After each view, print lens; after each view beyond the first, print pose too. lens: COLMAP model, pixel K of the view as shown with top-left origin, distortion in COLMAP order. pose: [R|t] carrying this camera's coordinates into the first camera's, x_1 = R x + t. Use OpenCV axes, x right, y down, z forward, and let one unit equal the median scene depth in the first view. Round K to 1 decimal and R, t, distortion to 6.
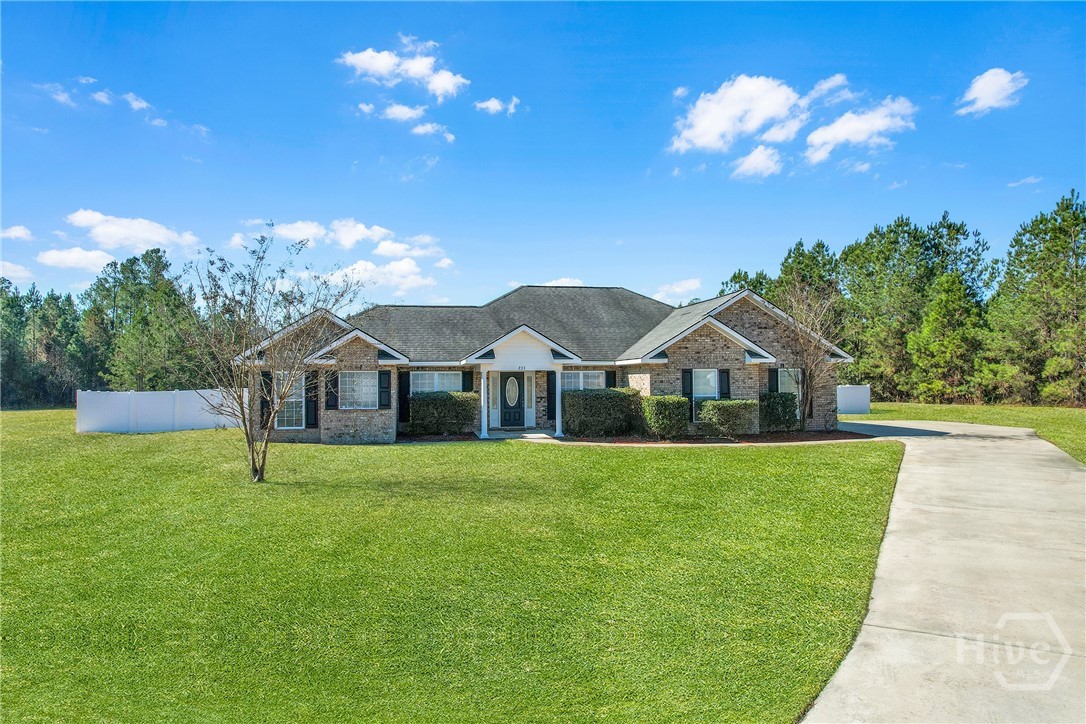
lens RADIAL K [[726.4, 0, 543.0], [0, 726.4, 362.0], [0, 0, 1]] dist [-0.035453, 0.004674]
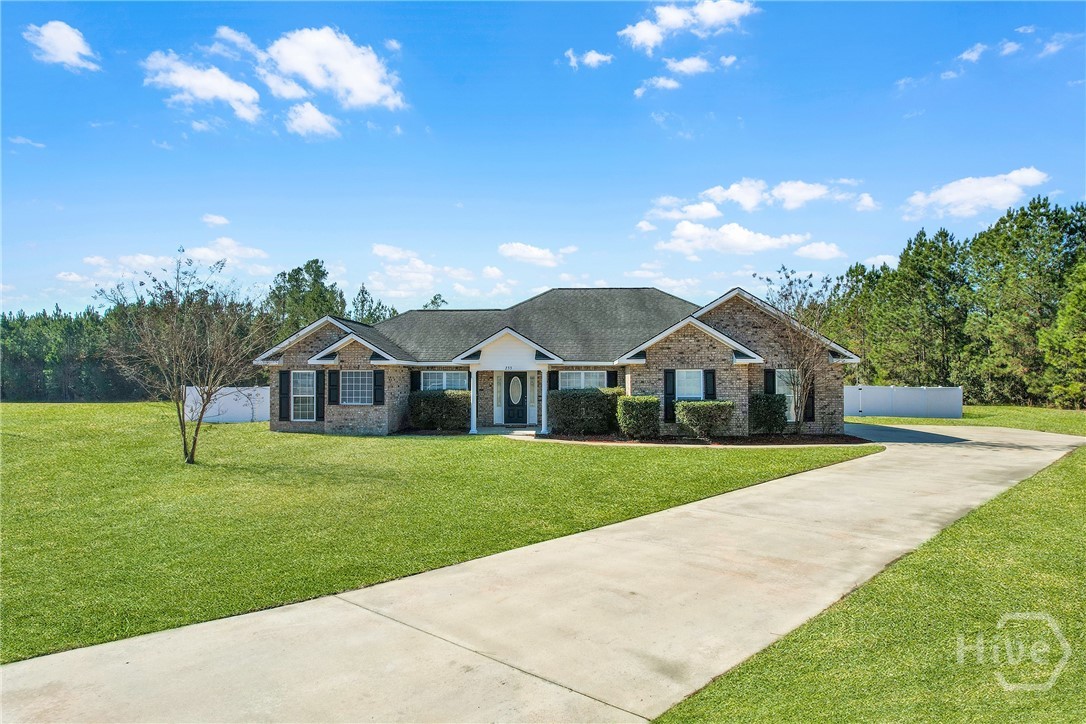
lens RADIAL K [[726.4, 0, 543.0], [0, 726.4, 362.0], [0, 0, 1]] dist [-0.035453, 0.004674]
pose [[0.969520, 0.000342, -0.245014, 0.252753], [0.000221, 0.999997, 0.002270, -0.002675], [0.245014, -0.002255, 0.969517, -0.009303]]
